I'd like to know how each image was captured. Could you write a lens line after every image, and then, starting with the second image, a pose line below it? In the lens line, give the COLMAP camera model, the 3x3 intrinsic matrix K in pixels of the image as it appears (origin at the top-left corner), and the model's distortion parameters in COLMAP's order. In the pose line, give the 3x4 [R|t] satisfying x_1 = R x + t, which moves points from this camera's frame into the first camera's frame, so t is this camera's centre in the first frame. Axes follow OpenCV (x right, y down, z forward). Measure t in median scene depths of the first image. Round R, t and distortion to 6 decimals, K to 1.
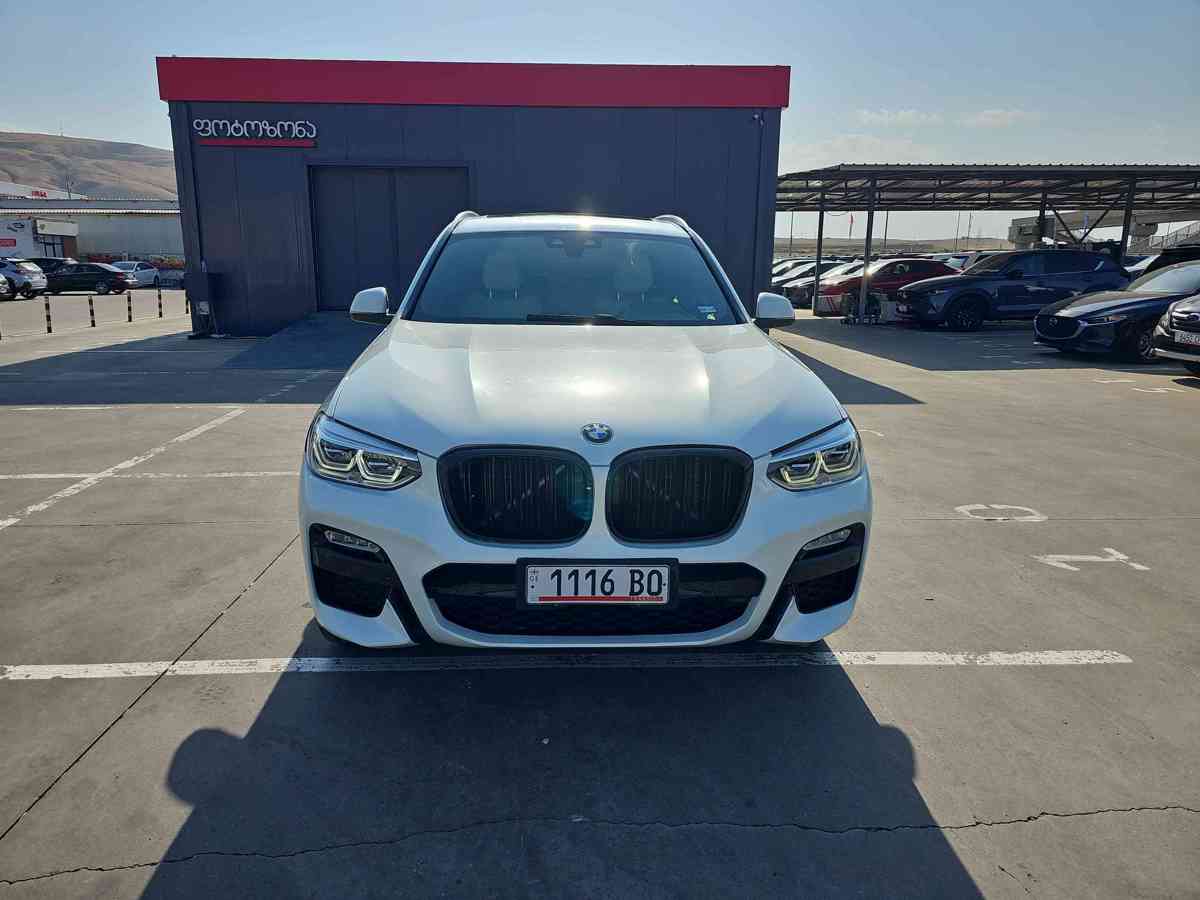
lens RADIAL K [[791.2, 0, 600.0], [0, 791.2, 450.0], [0, 0, 1]] dist [0.066164, -0.058828]
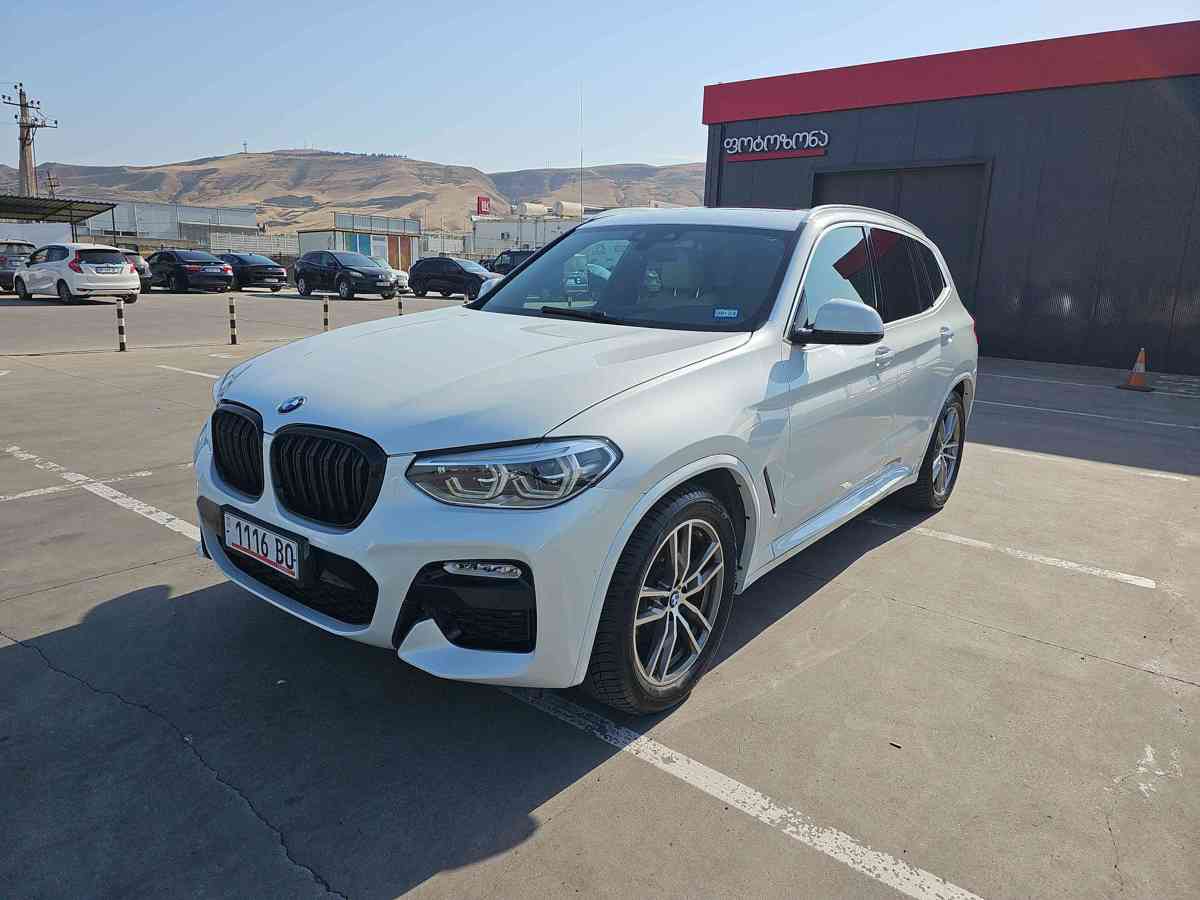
lens RADIAL K [[793.5, 0, 591.7], [0, 793.5, 460.3], [0, 0, 1]] dist [0.050705, -0.042103]
pose [[0.747939, 0.174972, -0.640290, 0.731498], [-0.175752, 0.982406, 0.063161, -0.063193], [0.640076, 0.065292, 0.765532, 0.337293]]
